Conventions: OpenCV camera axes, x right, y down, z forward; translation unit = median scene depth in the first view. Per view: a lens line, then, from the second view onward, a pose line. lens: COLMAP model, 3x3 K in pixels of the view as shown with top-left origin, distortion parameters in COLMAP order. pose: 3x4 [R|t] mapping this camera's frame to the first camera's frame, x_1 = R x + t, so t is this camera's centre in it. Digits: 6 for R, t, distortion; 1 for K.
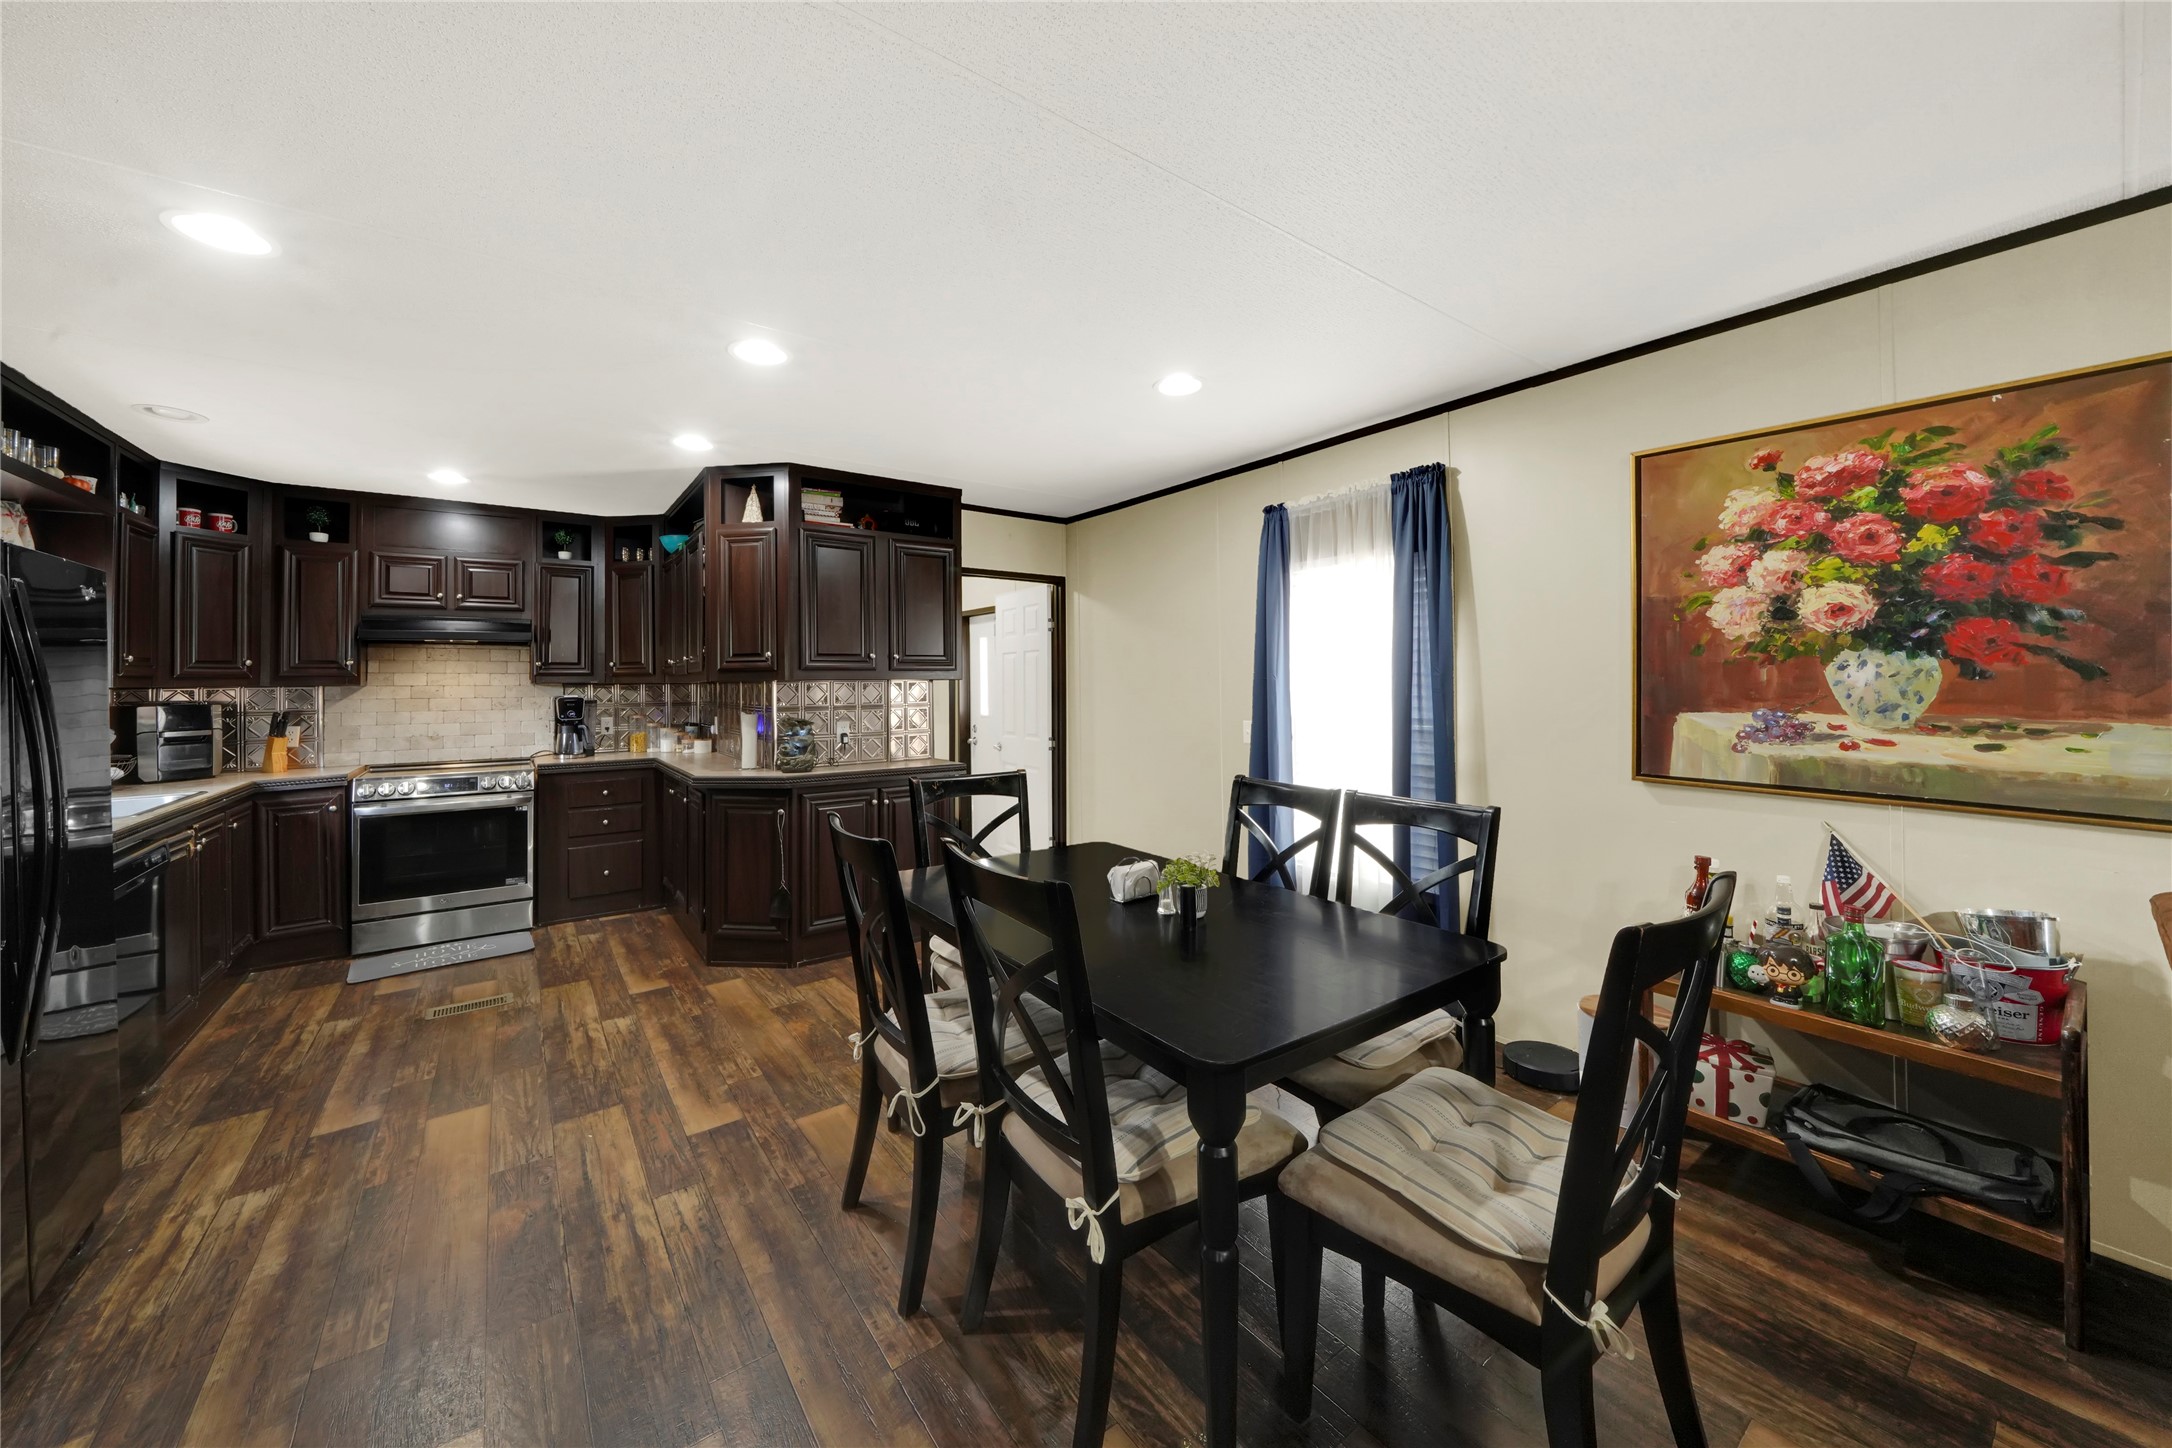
lens RADIAL K [[779.1, 0, 1081.0], [0, 779.1, 669.4], [0, 0, 1]] dist [-0.007669, 0.000196]
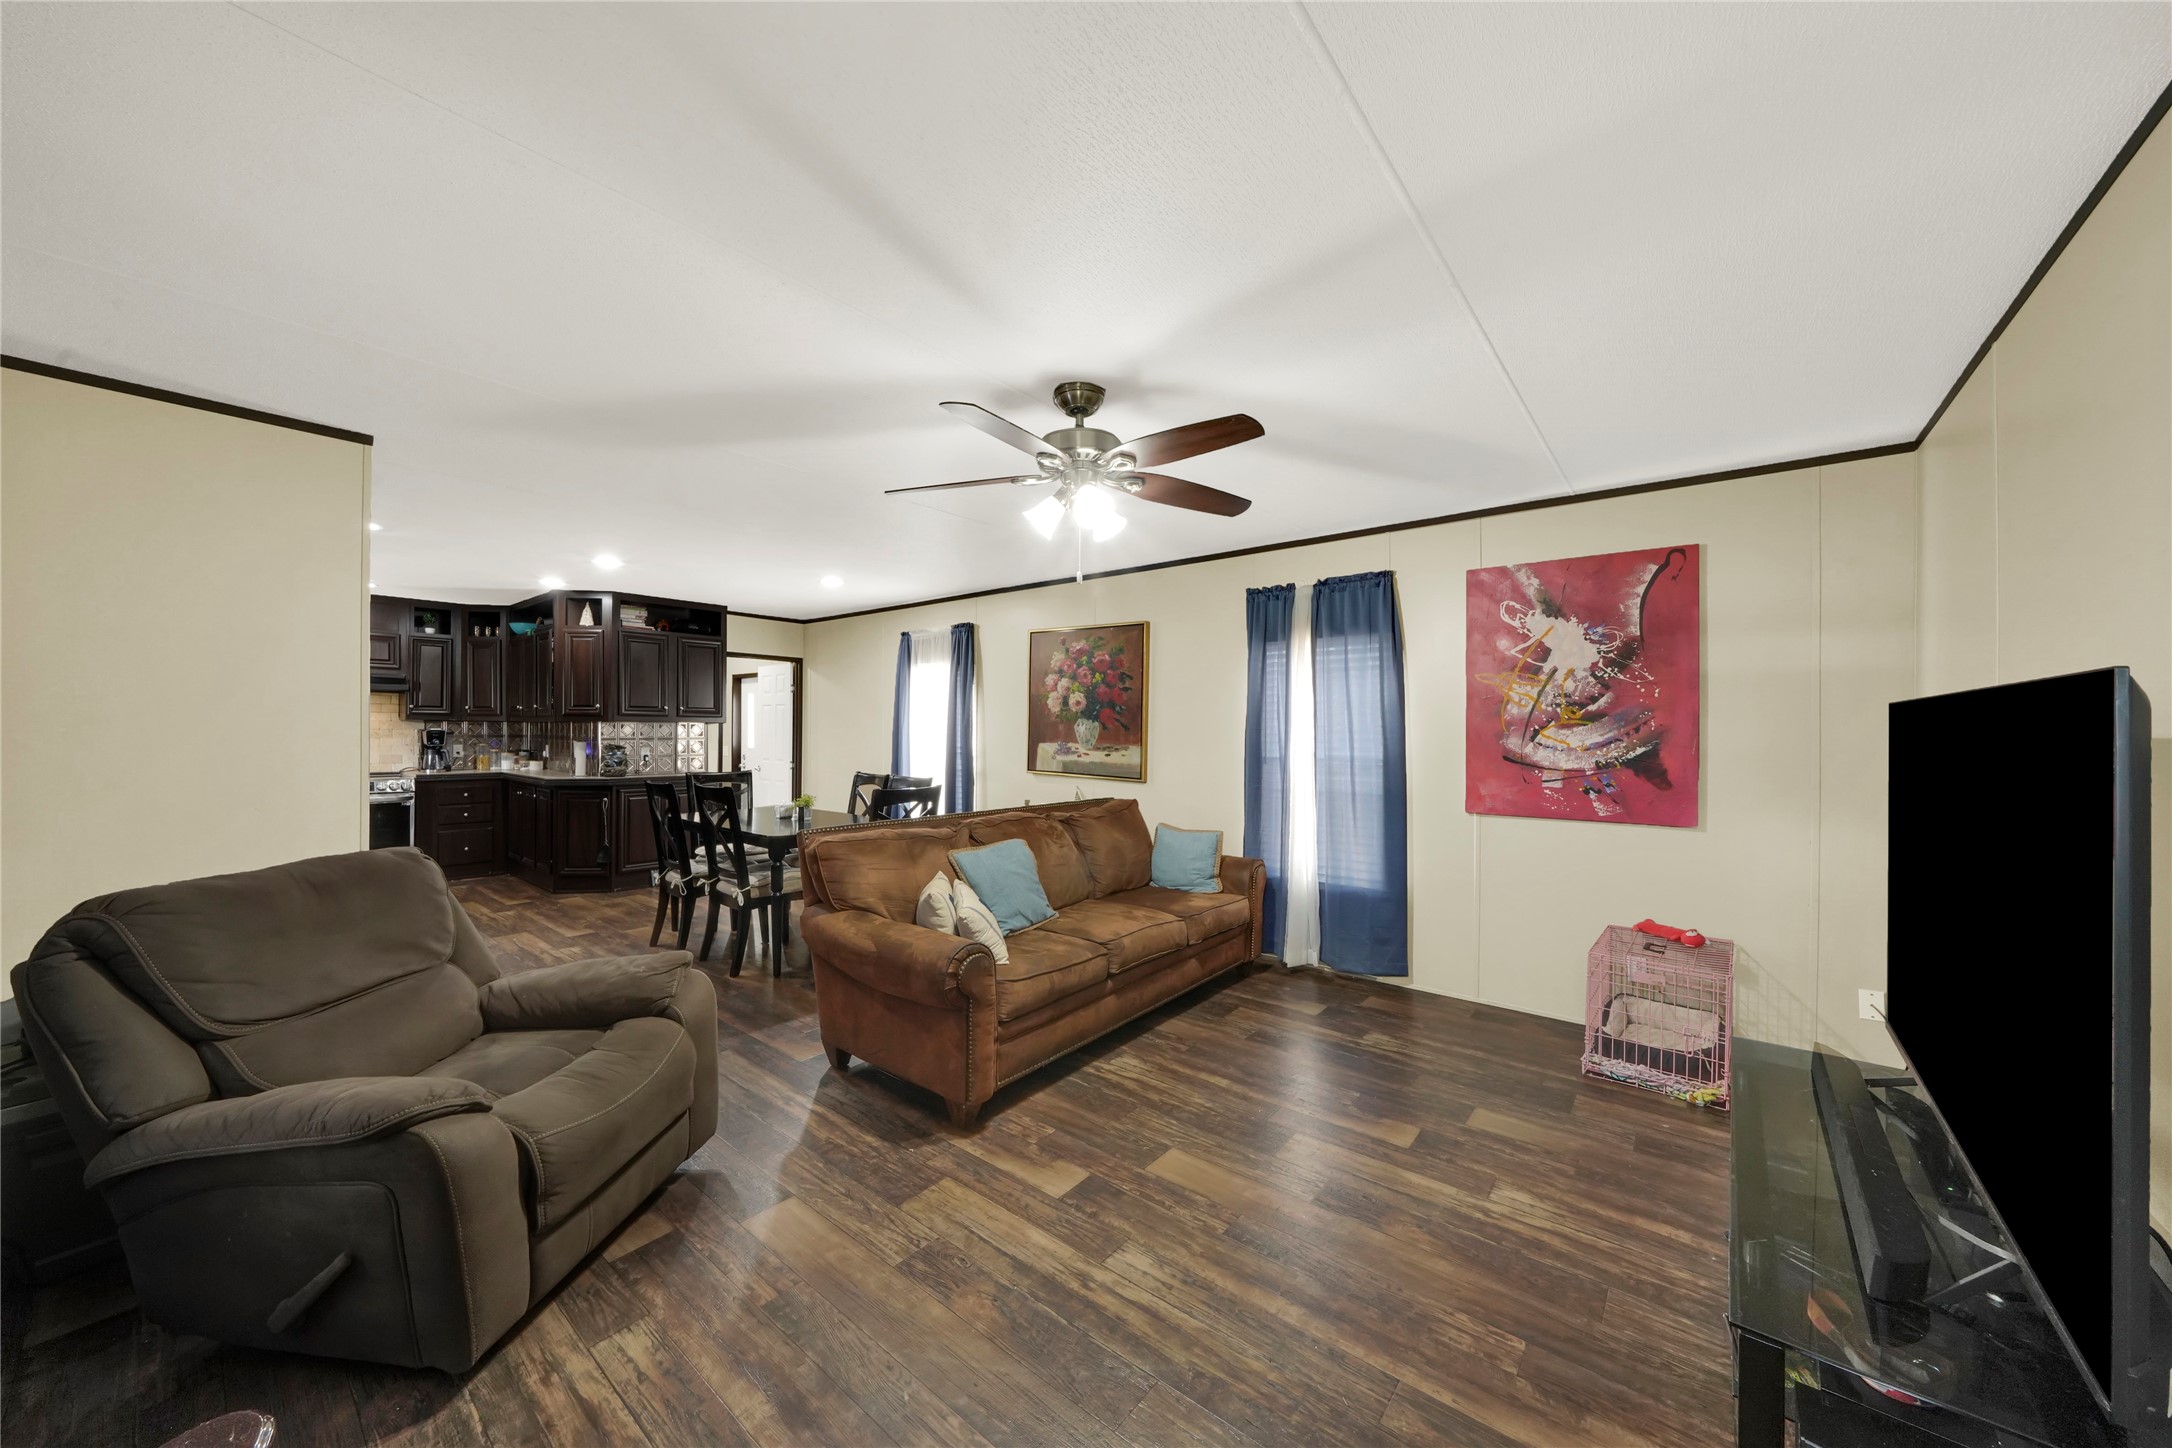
lens RADIAL K [[778.5, 0, 1086.0], [0, 778.5, 724.0], [0, 0, 1]] dist [0.002331, 0.000181]
pose [[0.972224, 0.018091, 0.233350, 0.220545], [-0.020945, 0.999733, 0.009757, -0.017868], [-0.233111, -0.014374, 0.972344, -0.842688]]
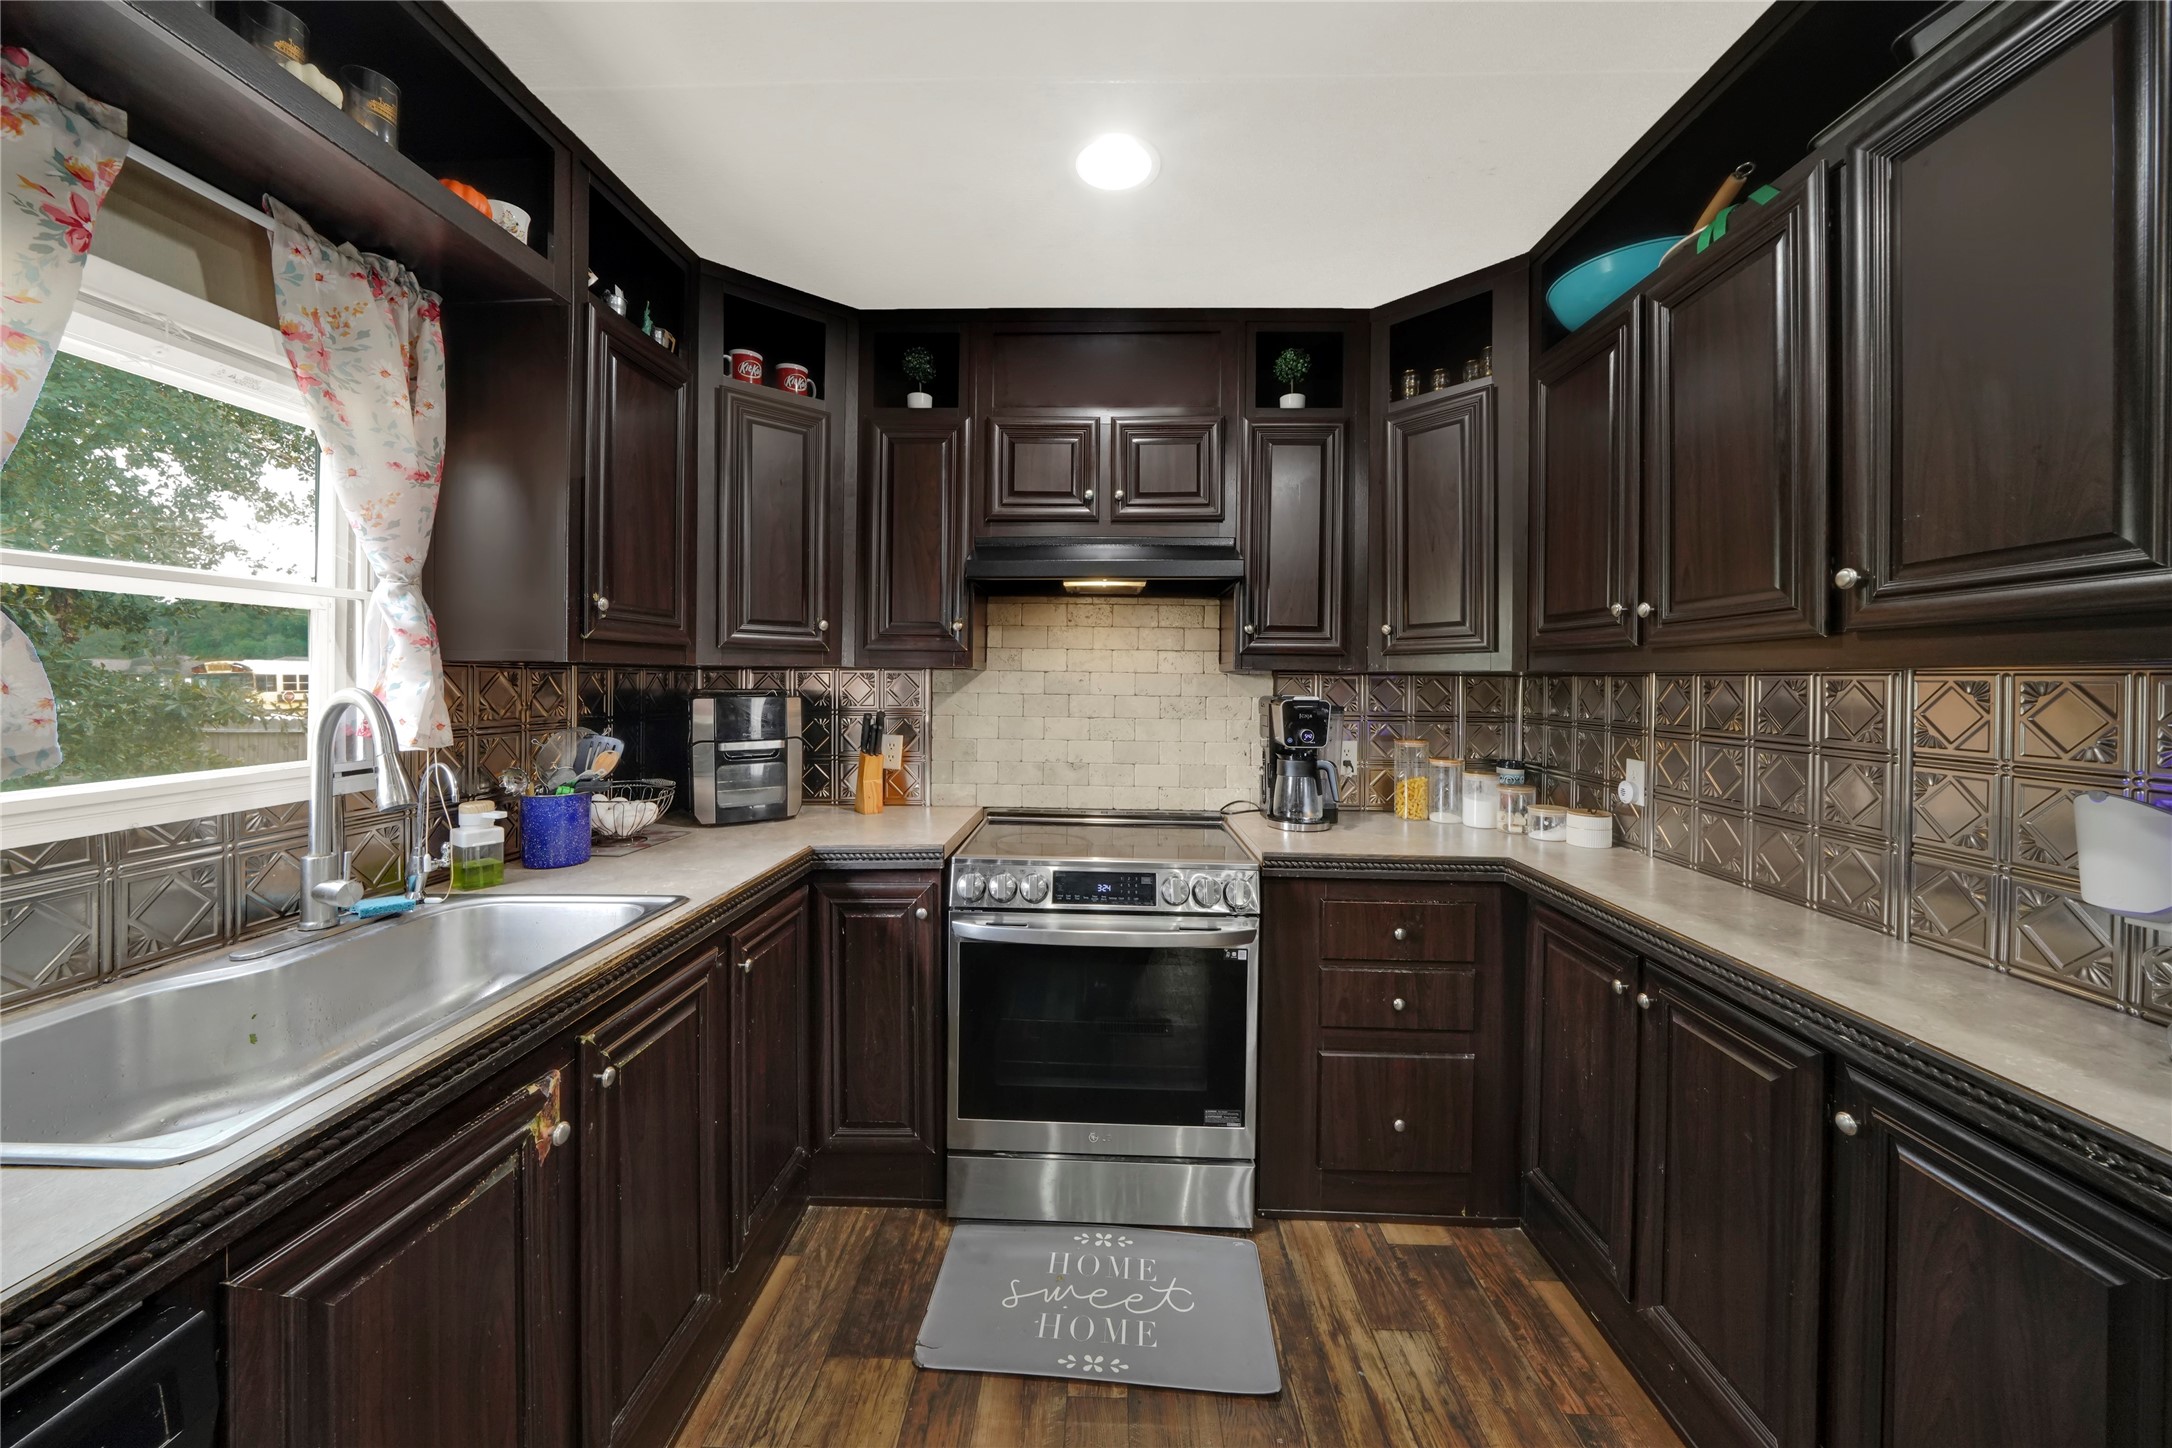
lens RADIAL K [[780.5, 0, 1079.1], [0, 780.5, 682.7], [0, 0, 1]] dist [-0.005837, 0.000549]
pose [[0.783499, 0.021888, -0.621007, -0.570765], [-0.007874, 0.999649, 0.025299, 0.017429], [0.621343, -0.014932, 0.783397, 0.661513]]
